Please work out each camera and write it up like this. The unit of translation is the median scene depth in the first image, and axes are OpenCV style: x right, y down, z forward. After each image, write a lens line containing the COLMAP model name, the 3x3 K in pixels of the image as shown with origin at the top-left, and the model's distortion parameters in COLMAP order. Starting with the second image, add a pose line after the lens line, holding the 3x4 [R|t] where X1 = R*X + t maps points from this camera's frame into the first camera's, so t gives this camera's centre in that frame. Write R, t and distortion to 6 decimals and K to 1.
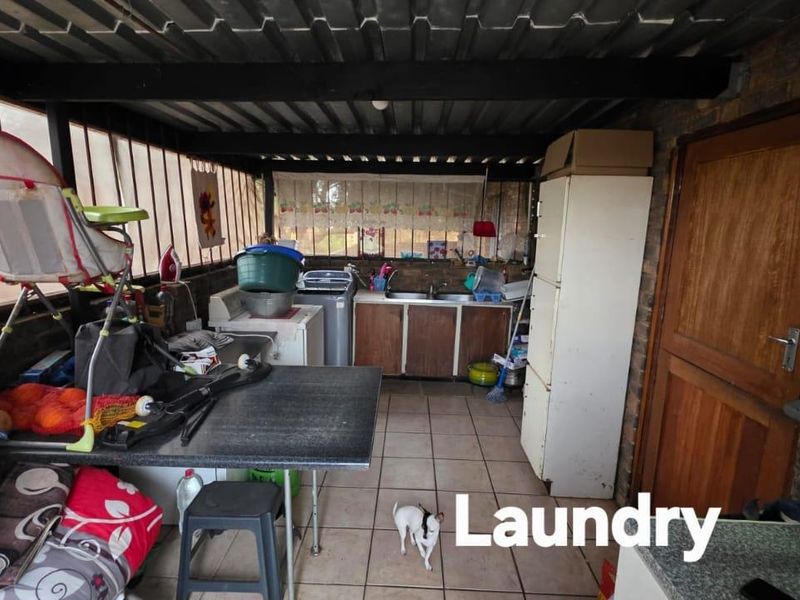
lens RADIAL K [[423.8, 0, 400.0], [0, 423.8, 300.0], [0, 0, 1]] dist [-0.010655, 0.000028]
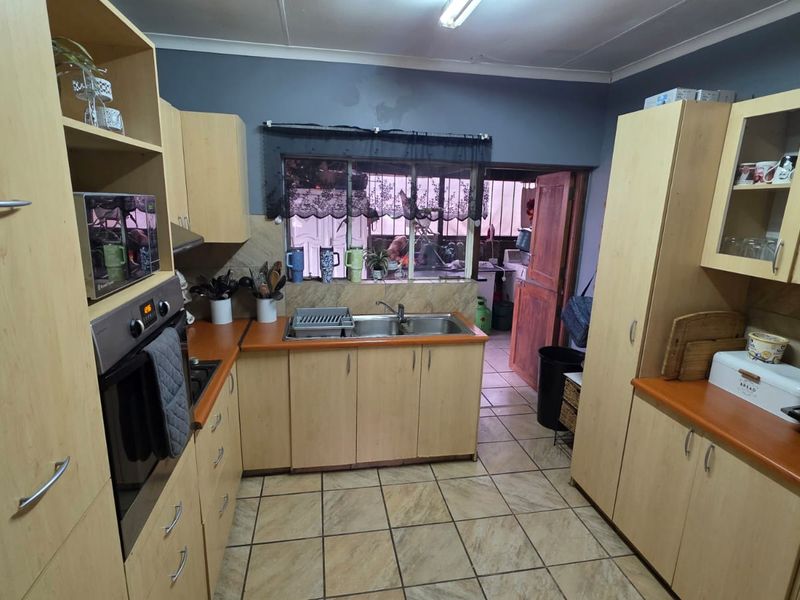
lens RADIAL K [[423.8, 0, 400.0], [0, 423.8, 300.0], [0, 0, 1]] dist [-0.010655, 0.000028]
pose [[0.213751, 0.214825, -0.952975, 1.455784], [-0.213069, 0.962287, 0.169133, -0.013966], [0.953369, 0.166897, 0.251462, 0.034516]]
